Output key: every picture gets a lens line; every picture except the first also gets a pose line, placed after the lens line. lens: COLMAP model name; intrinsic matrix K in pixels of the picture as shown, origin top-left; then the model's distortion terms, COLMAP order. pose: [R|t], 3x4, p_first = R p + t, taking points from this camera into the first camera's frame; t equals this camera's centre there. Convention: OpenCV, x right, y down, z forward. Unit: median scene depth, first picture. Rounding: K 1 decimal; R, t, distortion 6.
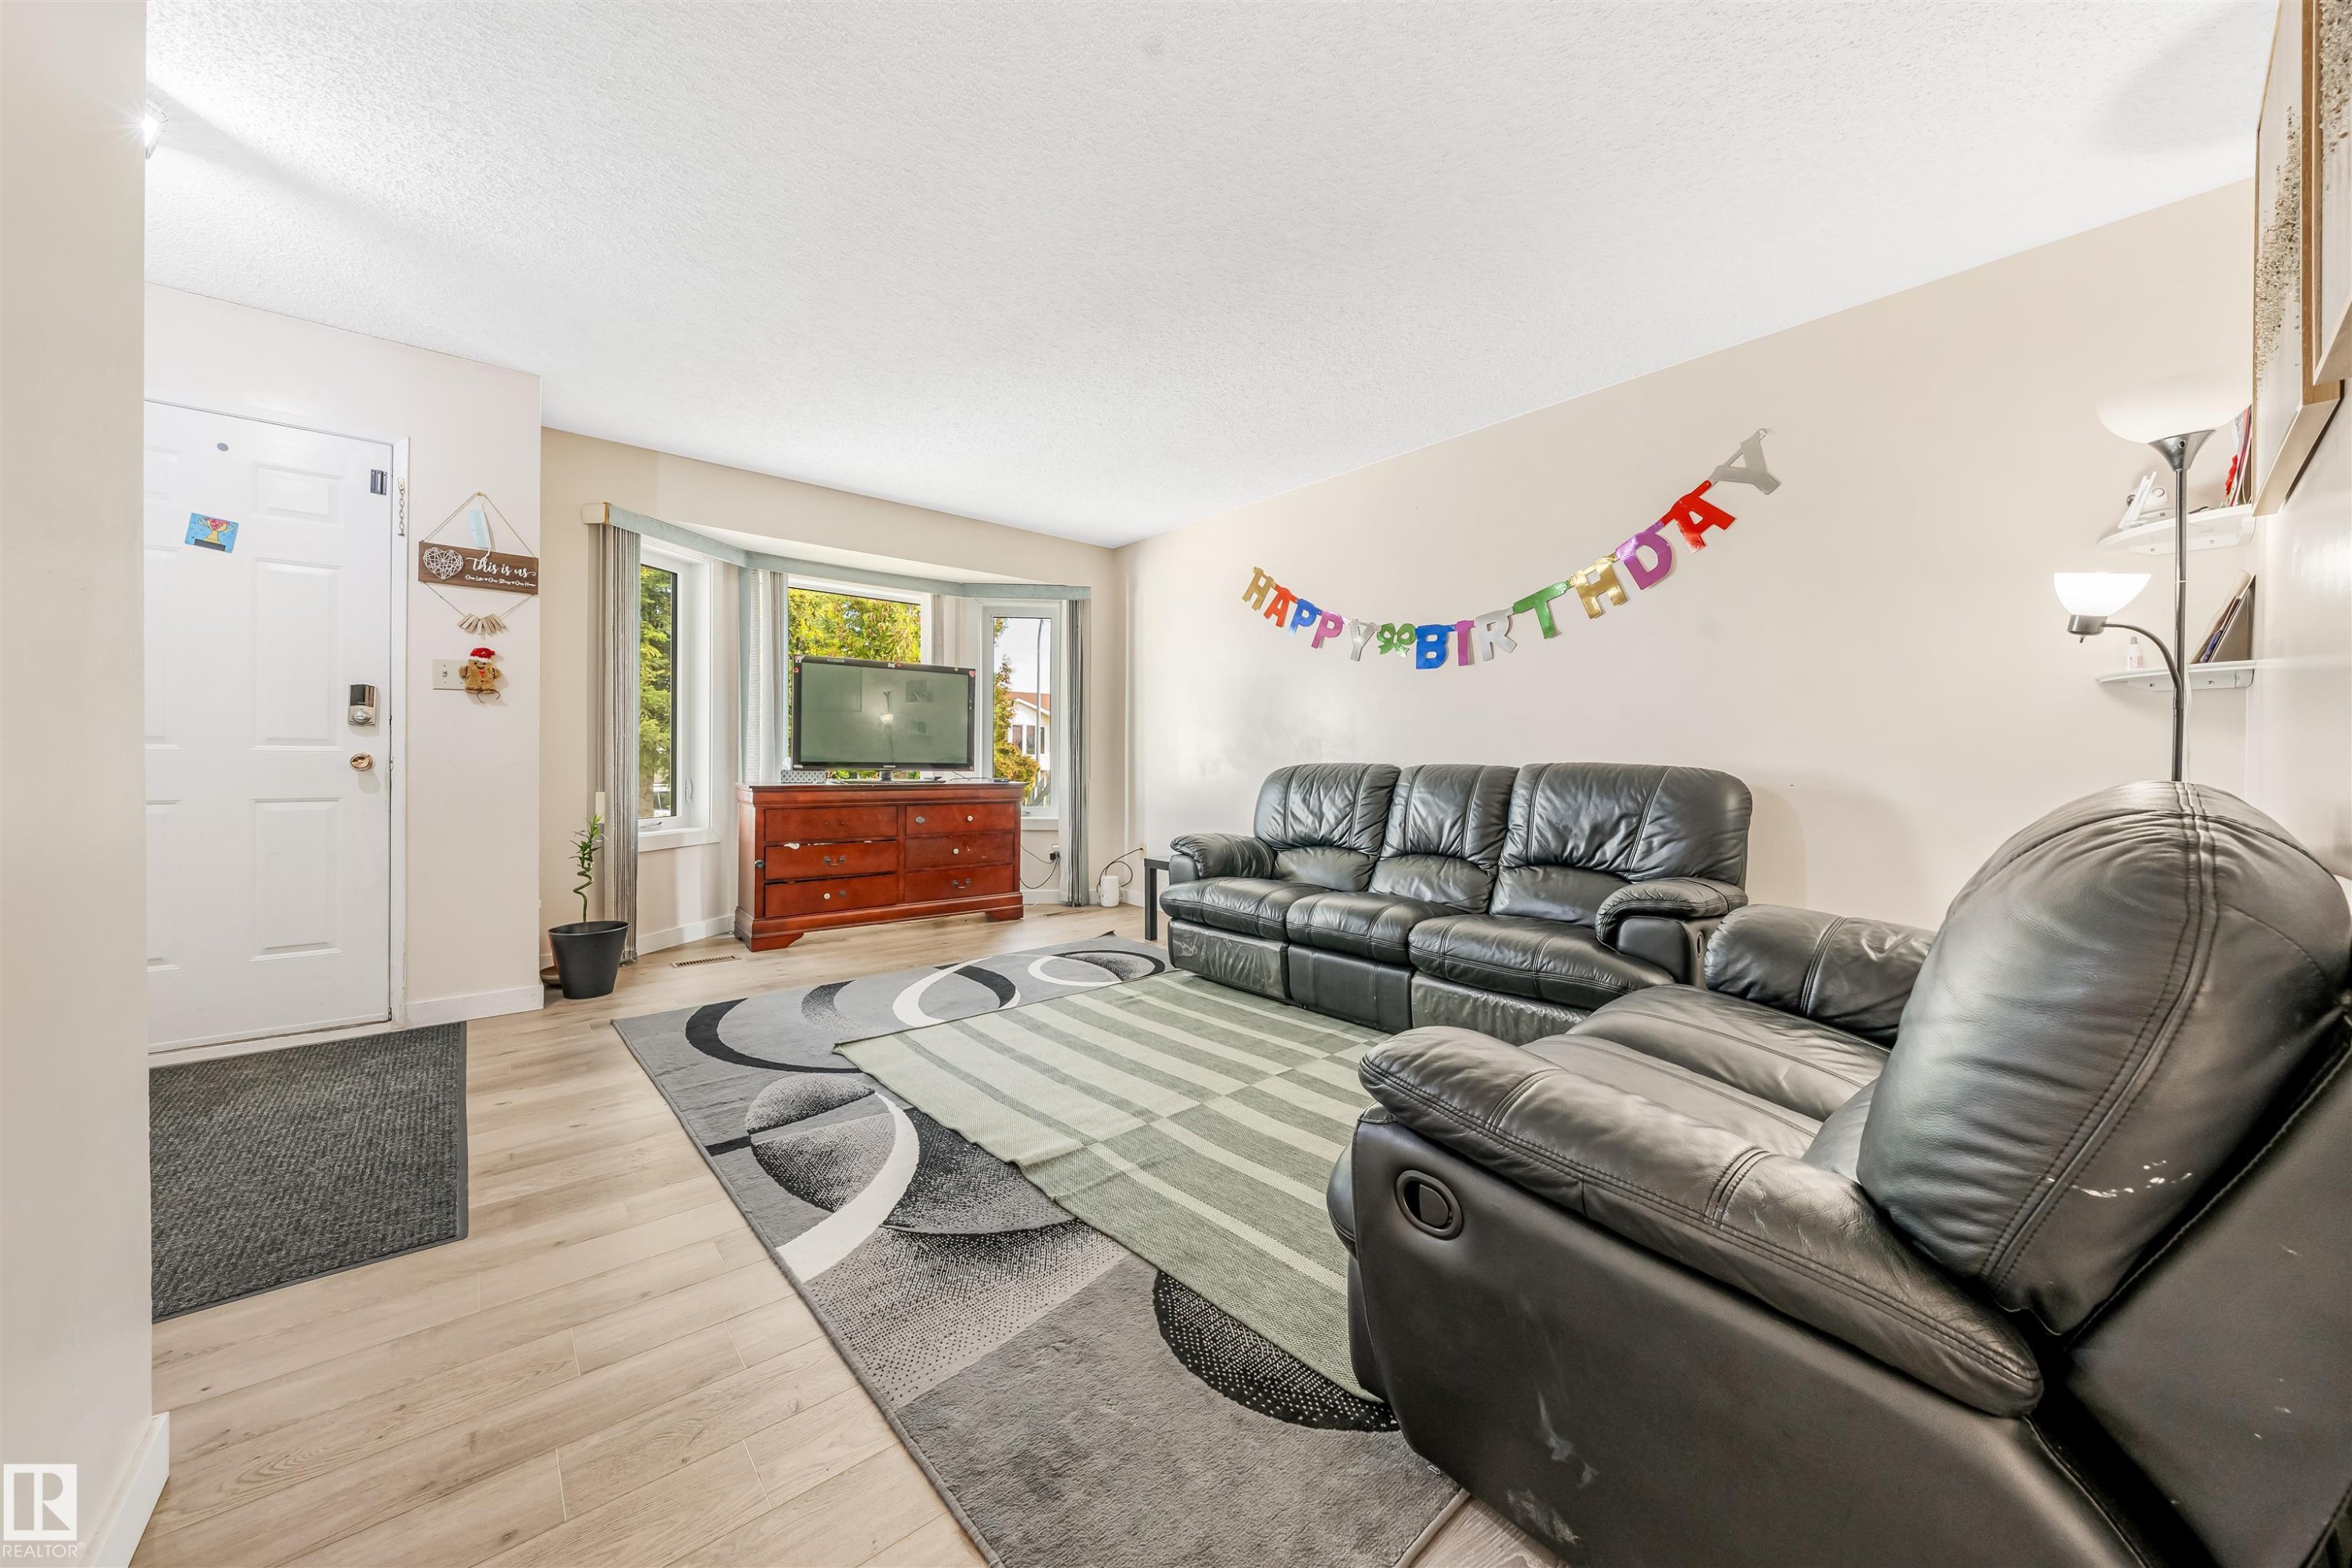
lens RADIAL K [[857.4, 0, 1176.0], [0, 857.4, 784.0], [0, 0, 1]] dist [-0.002506, 0.000150]
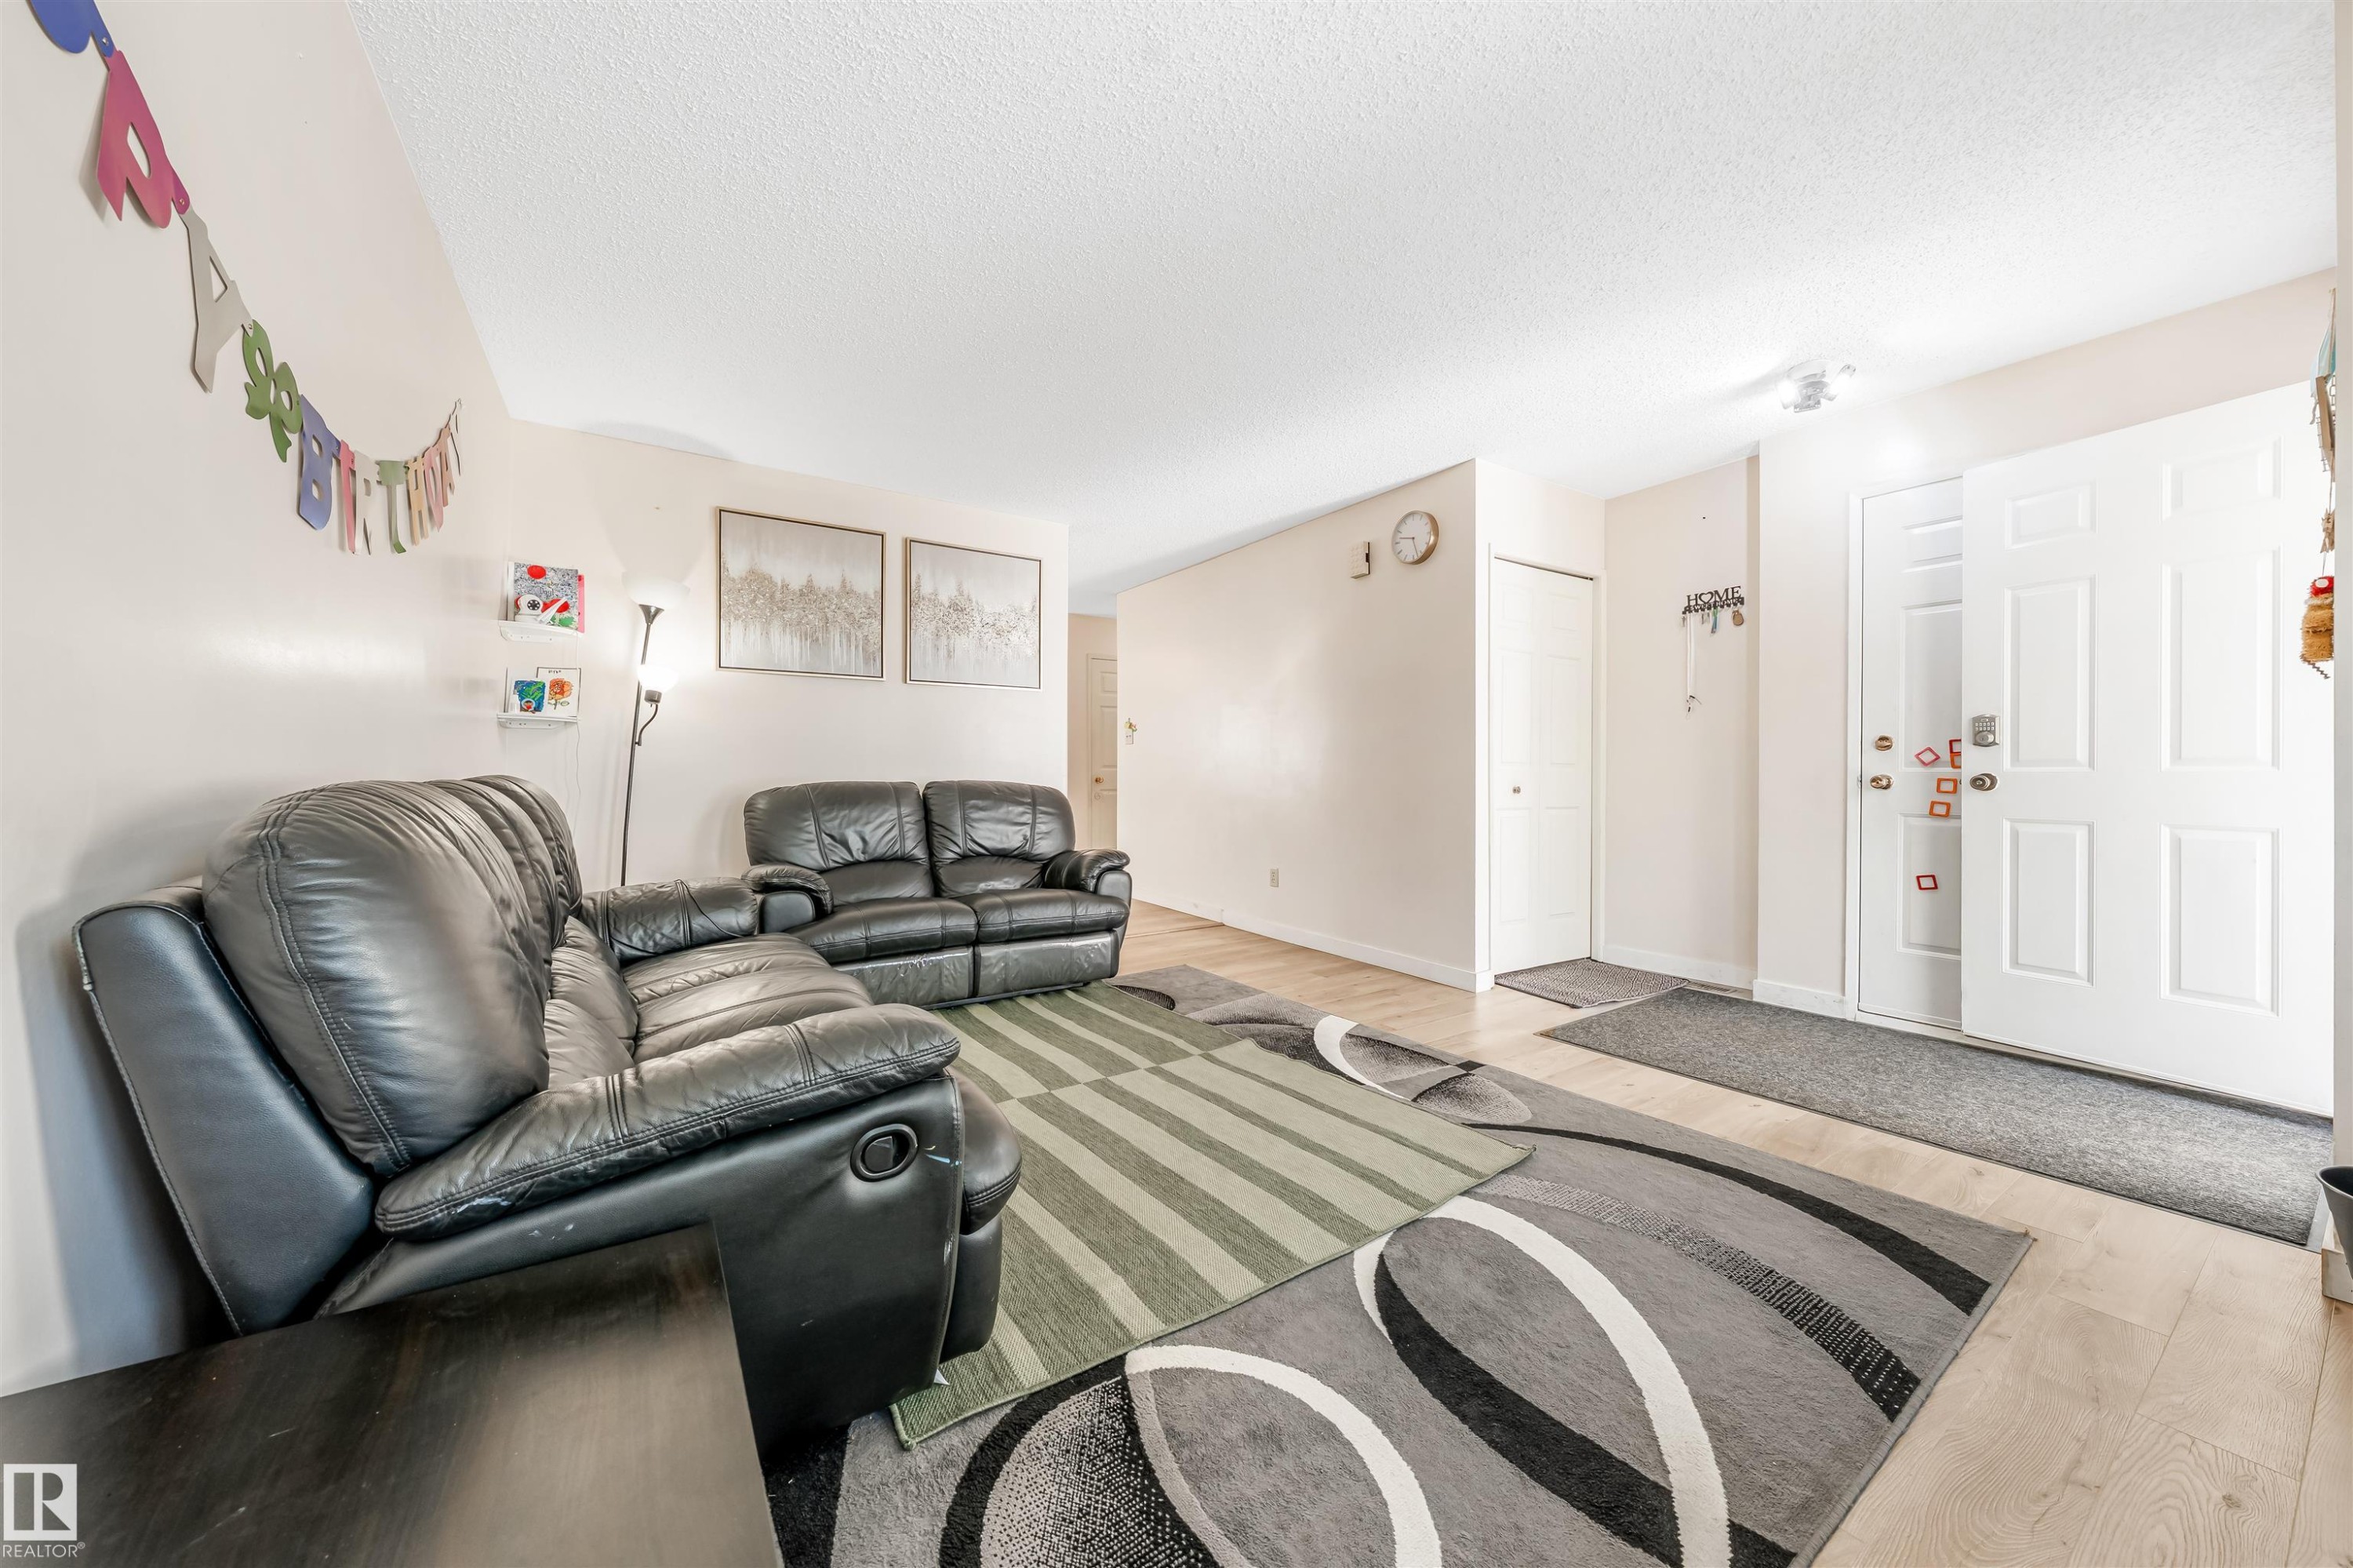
lens RADIAL K [[857.8, 0, 1176.5], [0, 857.8, 784.0], [0, 0, 1]] dist [-0.002506, 0.000150]
pose [[-0.992522, -0.006511, 0.121890, -0.202784], [-0.002302, 0.999397, 0.034639, -0.059717], [-0.122042, 0.034099, -0.991939, 2.131744]]
